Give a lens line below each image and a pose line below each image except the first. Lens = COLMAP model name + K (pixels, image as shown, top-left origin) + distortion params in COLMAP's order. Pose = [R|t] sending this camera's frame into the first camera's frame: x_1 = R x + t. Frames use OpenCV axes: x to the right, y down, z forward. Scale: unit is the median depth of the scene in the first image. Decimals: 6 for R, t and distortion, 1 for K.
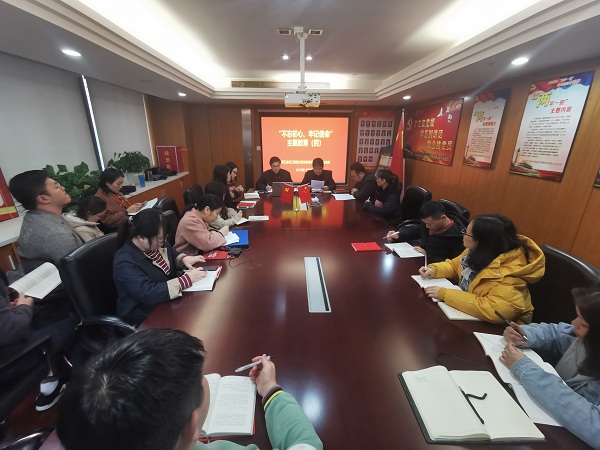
lens RADIAL K [[275.7, 0, 298.8], [0, 275.7, 224.9], [0, 0, 1]] dist [-0.004647, 0.011790]
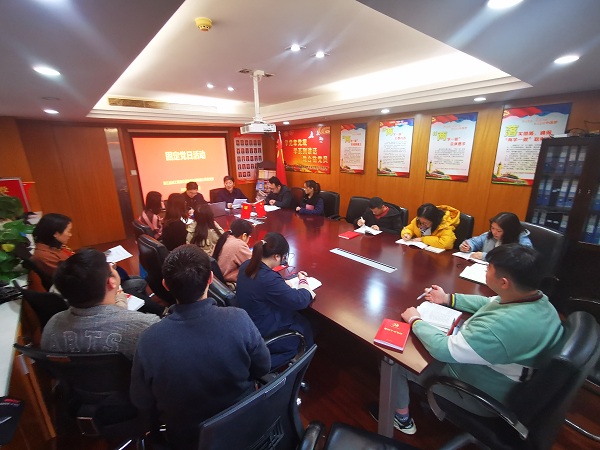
lens RADIAL K [[275.7, 0, 299.3], [0, 275.7, 227.9], [0, 0, 1]] dist [-0.004647, 0.011790]
pose [[0.782631, -0.199461, 0.589665, -0.430222], [0.219629, 0.974833, 0.038248, -0.036715], [-0.582454, 0.099574, 0.806742, 0.004927]]
